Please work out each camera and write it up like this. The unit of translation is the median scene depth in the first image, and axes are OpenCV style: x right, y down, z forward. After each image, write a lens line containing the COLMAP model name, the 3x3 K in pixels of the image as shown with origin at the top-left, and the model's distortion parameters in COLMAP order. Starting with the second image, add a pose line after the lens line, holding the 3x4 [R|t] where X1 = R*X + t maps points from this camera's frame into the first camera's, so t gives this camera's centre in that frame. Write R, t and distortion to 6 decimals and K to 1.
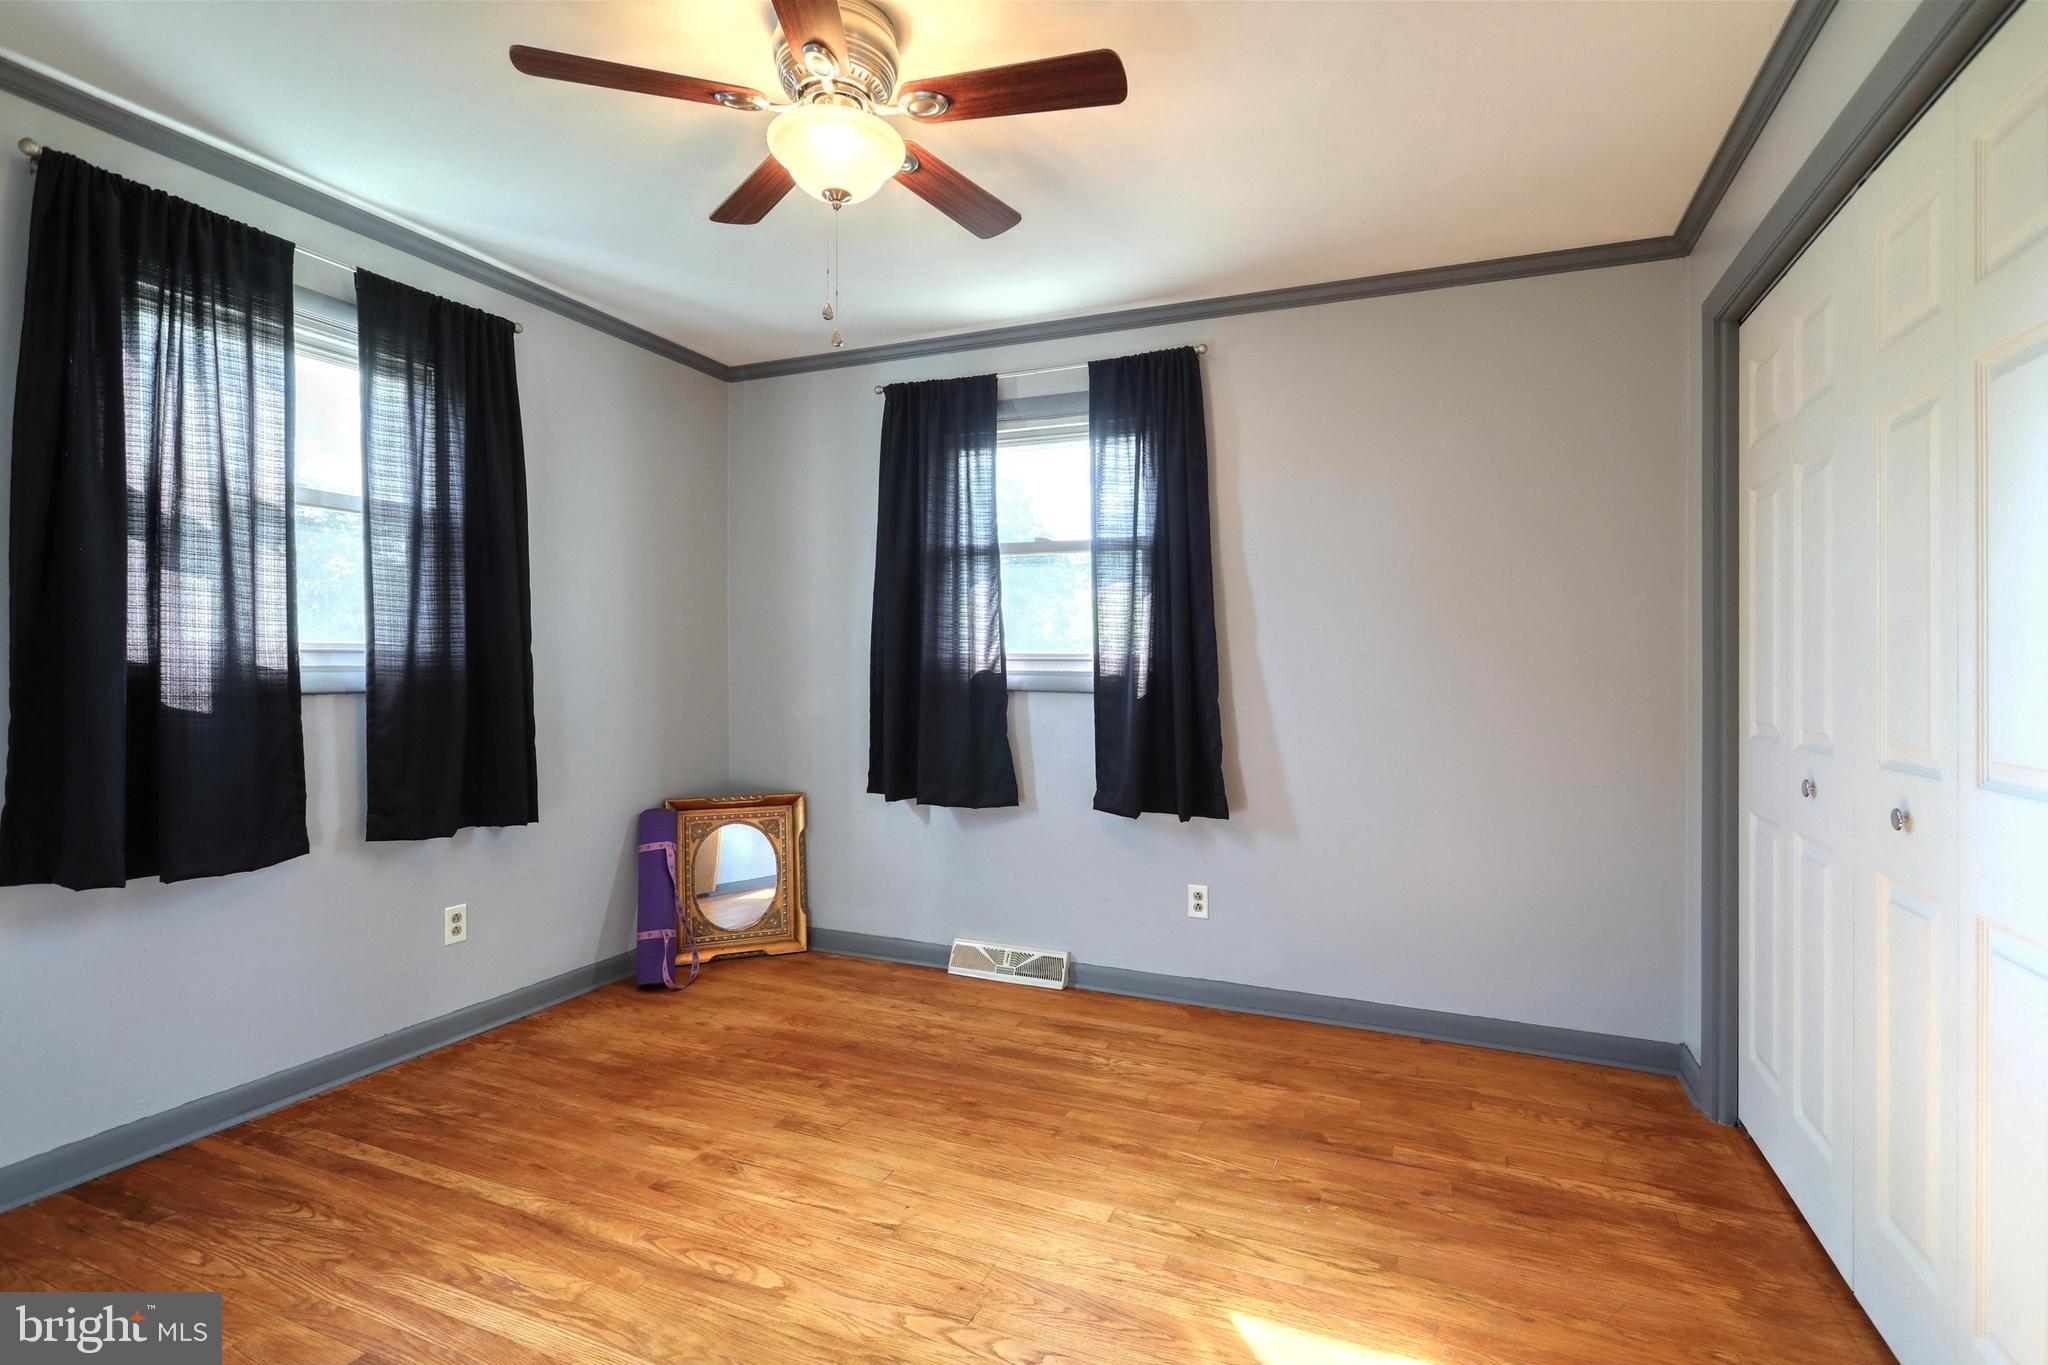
lens RADIAL K [[977.2, 0, 1022.6], [0, 977.2, 674.8], [0, 0, 1]] dist [-0.001969, 0.001733]
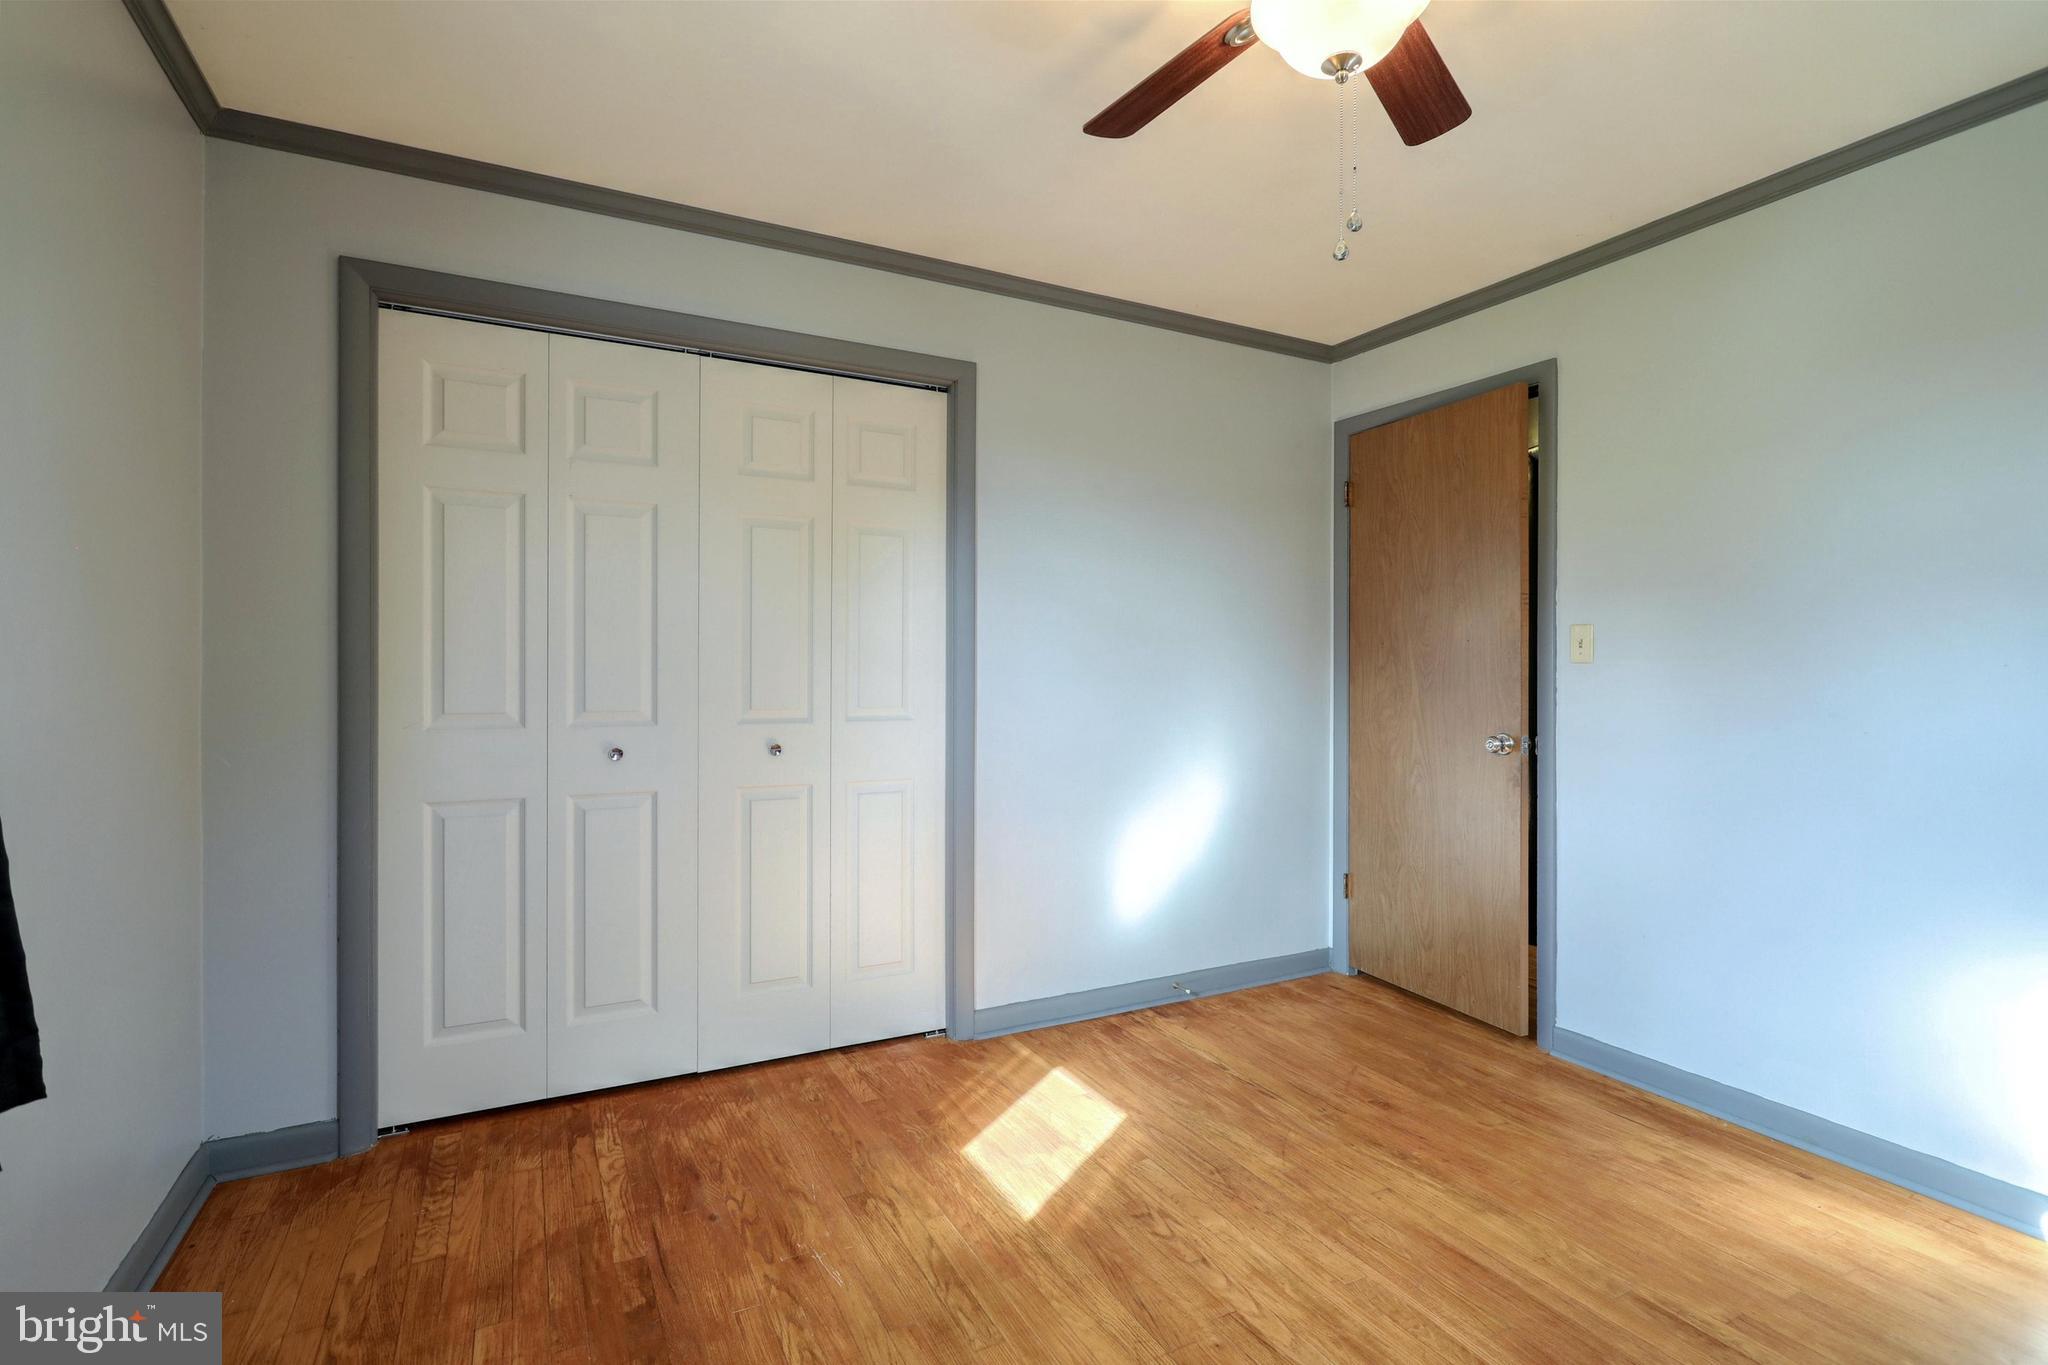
lens RADIAL K [[977.2, 0, 1018.8], [0, 977.2, 671.4], [0, 0, 1]] dist [-0.001969, 0.001733]
pose [[-0.771928, -0.016689, 0.635491, -0.425532], [-0.004526, 0.999774, 0.020758, -0.026085], [-0.635694, 0.013147, -0.771829, 1.569180]]
